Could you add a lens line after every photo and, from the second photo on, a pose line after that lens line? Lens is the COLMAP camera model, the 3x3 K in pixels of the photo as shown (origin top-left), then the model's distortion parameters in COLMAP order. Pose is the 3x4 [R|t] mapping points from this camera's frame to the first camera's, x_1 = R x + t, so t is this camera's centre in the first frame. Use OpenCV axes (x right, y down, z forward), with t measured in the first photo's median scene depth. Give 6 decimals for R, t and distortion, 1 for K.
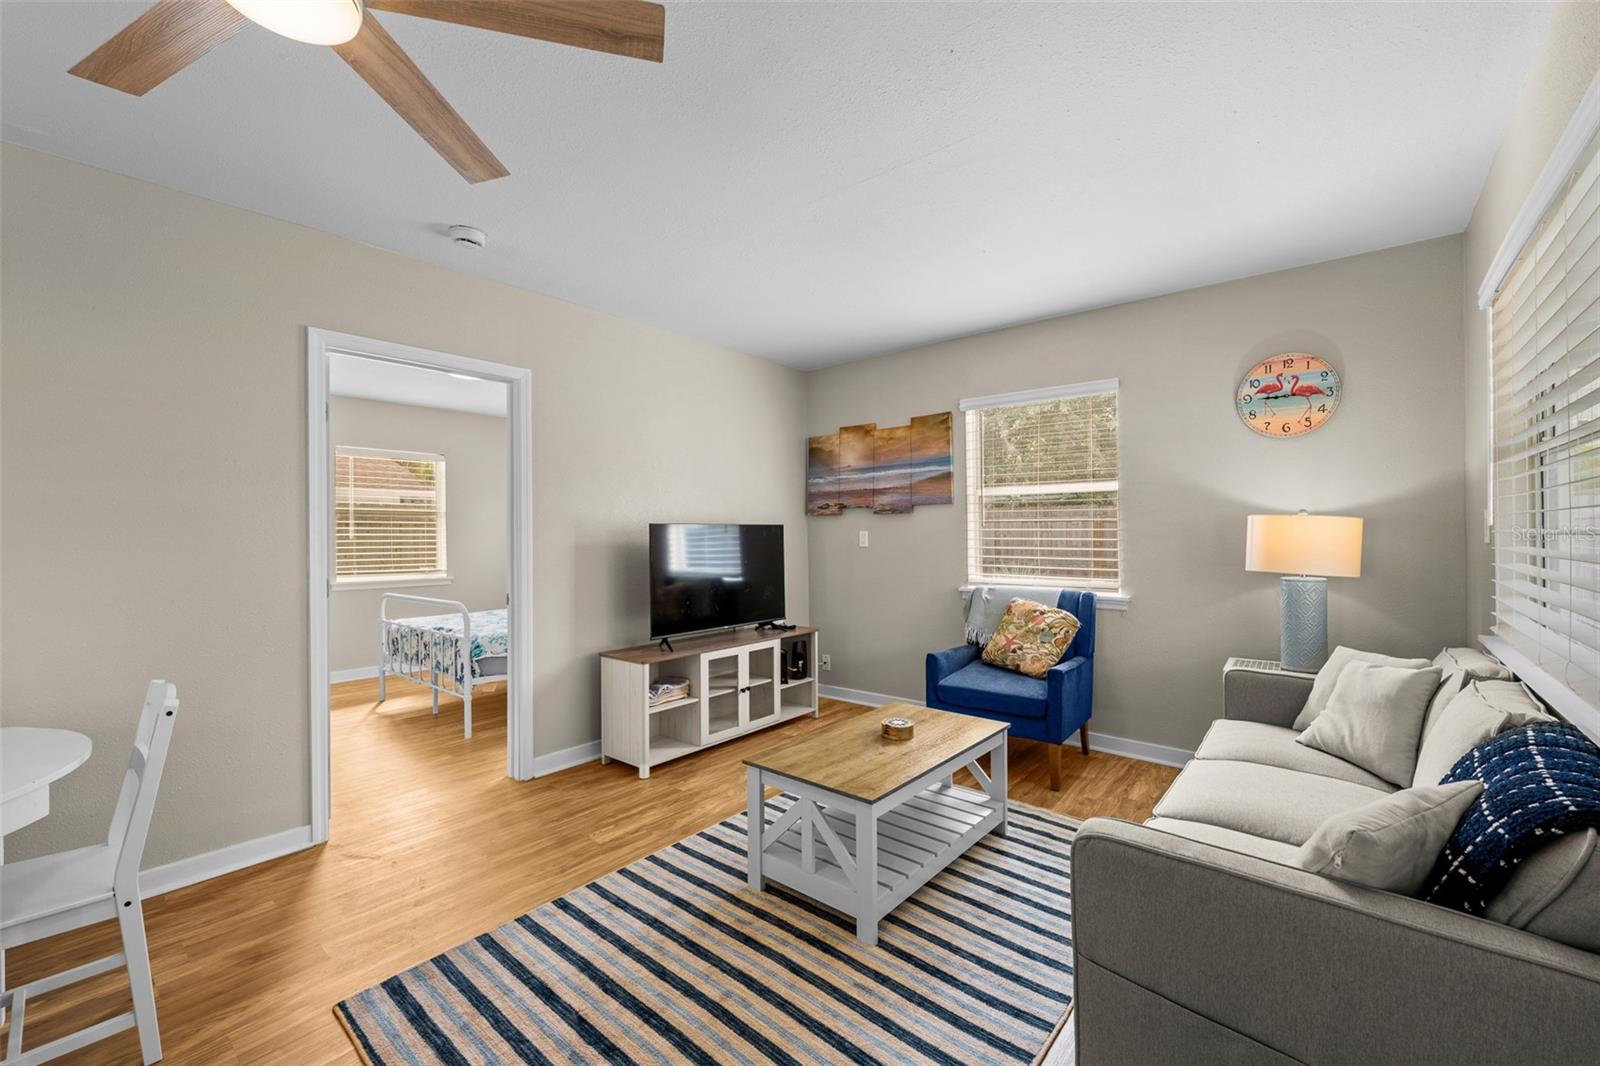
lens RADIAL K [[649.4, 0, 795.4], [0, 649.4, 534.6], [0, 0, 1]] dist [-0.000970, 0.000083]
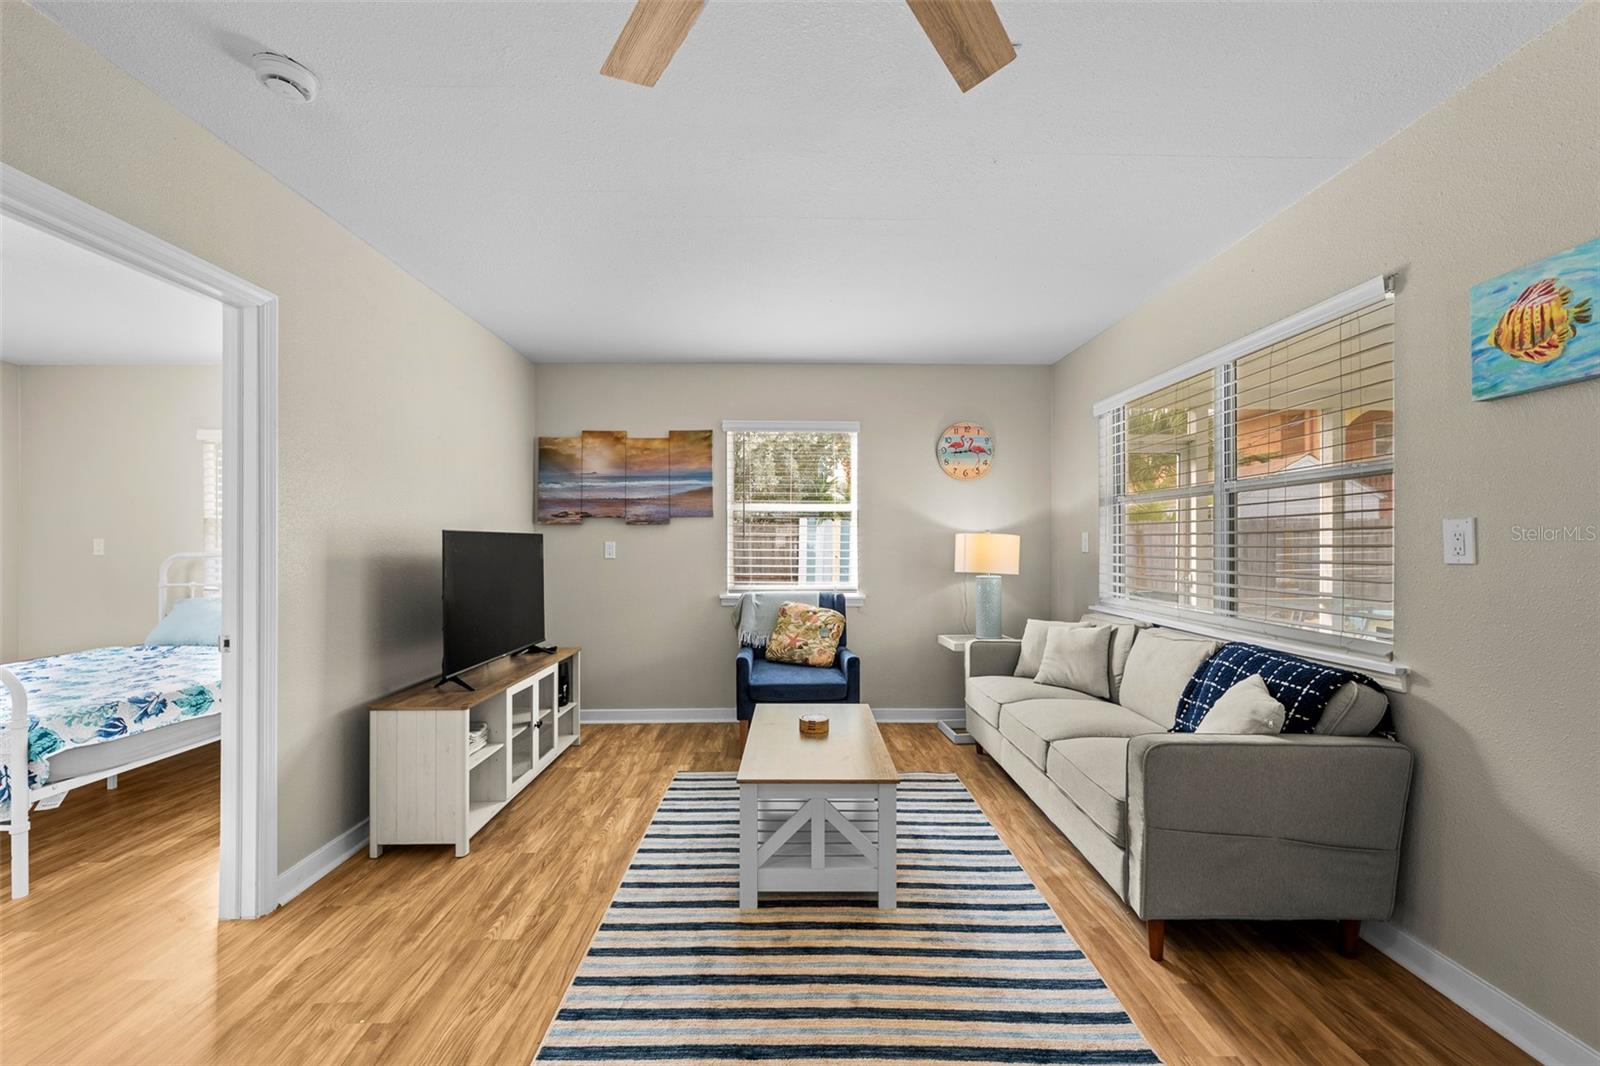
lens RADIAL K [[630.9, 0, 806.2], [0, 630.9, 545.2], [0, 0, 1]] dist [-0.001903, 0.000539]
pose [[0.760082, 0.005182, 0.649806, -0.380500], [-0.003744, 0.999987, -0.003595, 0.002339], [-0.649816, 0.000299, 0.760092, 0.140981]]
